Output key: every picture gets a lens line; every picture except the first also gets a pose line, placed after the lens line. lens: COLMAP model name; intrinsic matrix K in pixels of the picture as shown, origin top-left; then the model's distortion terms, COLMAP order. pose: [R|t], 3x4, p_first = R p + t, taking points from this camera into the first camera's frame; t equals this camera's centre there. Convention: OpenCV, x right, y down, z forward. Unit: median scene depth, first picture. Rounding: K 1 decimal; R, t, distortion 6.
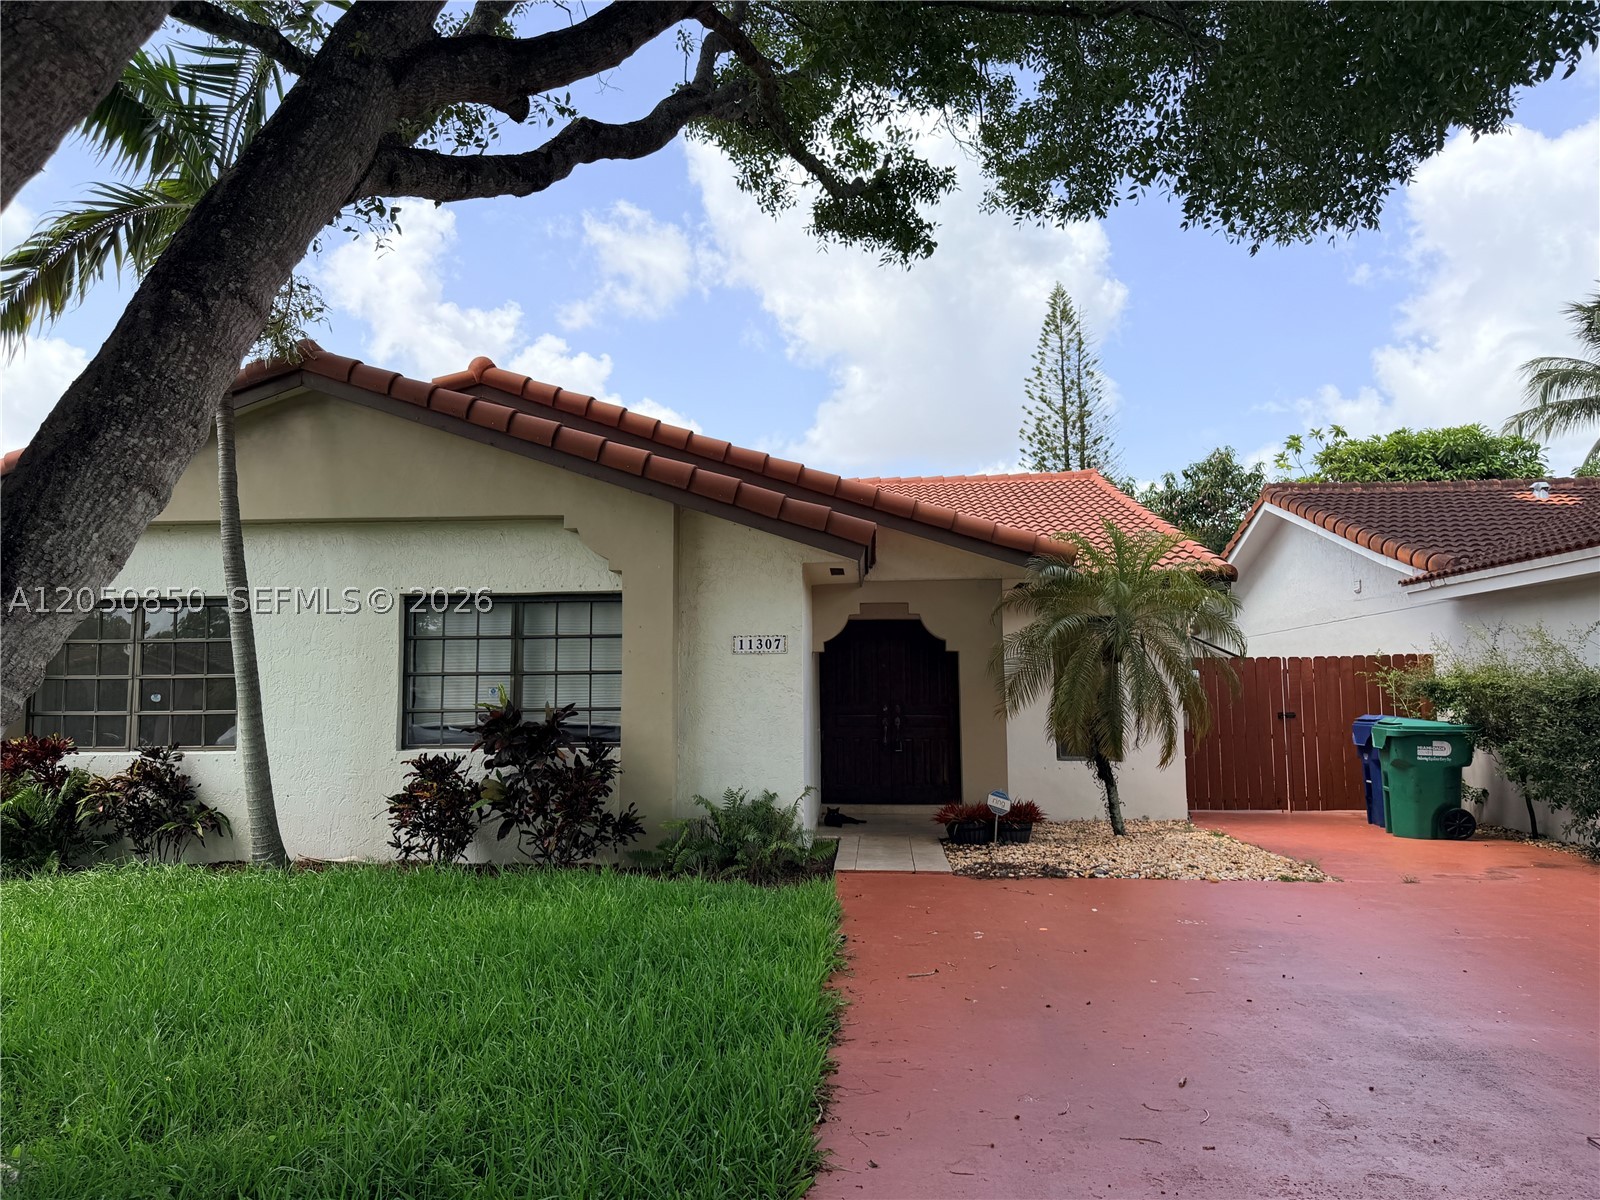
lens RADIAL K [[1139.1, 0, 800.0], [0, 1139.1, 600.0], [0, 0, 1]] dist [0.080429, -0.122139]
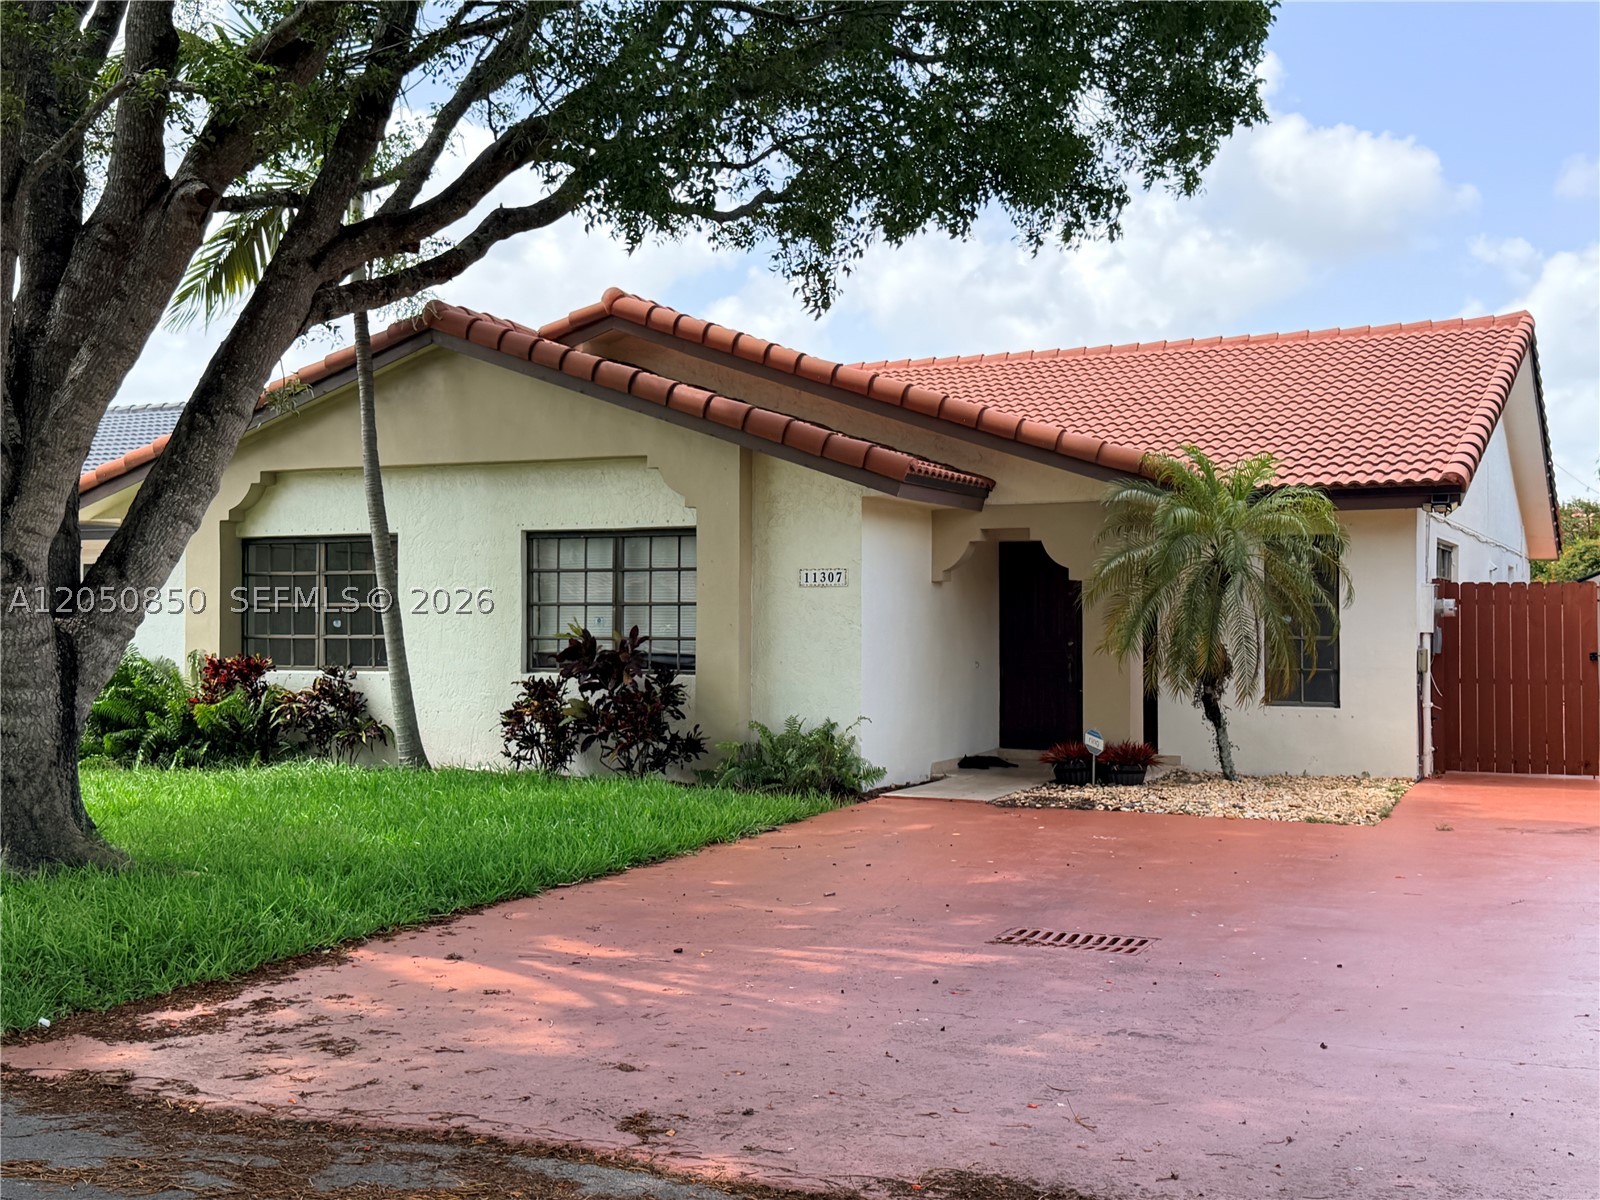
lens RADIAL K [[1814.0, 0, 800.0], [0, 1814.0, 600.0], [0, 0, 1]] dist [0.013093, -0.002547]
pose [[0.936738, 0.003323, -0.350016, 0.518530], [0.021858, 0.997448, 0.067967, -0.052087], [0.349349, -0.071318, 0.934275, -0.530692]]
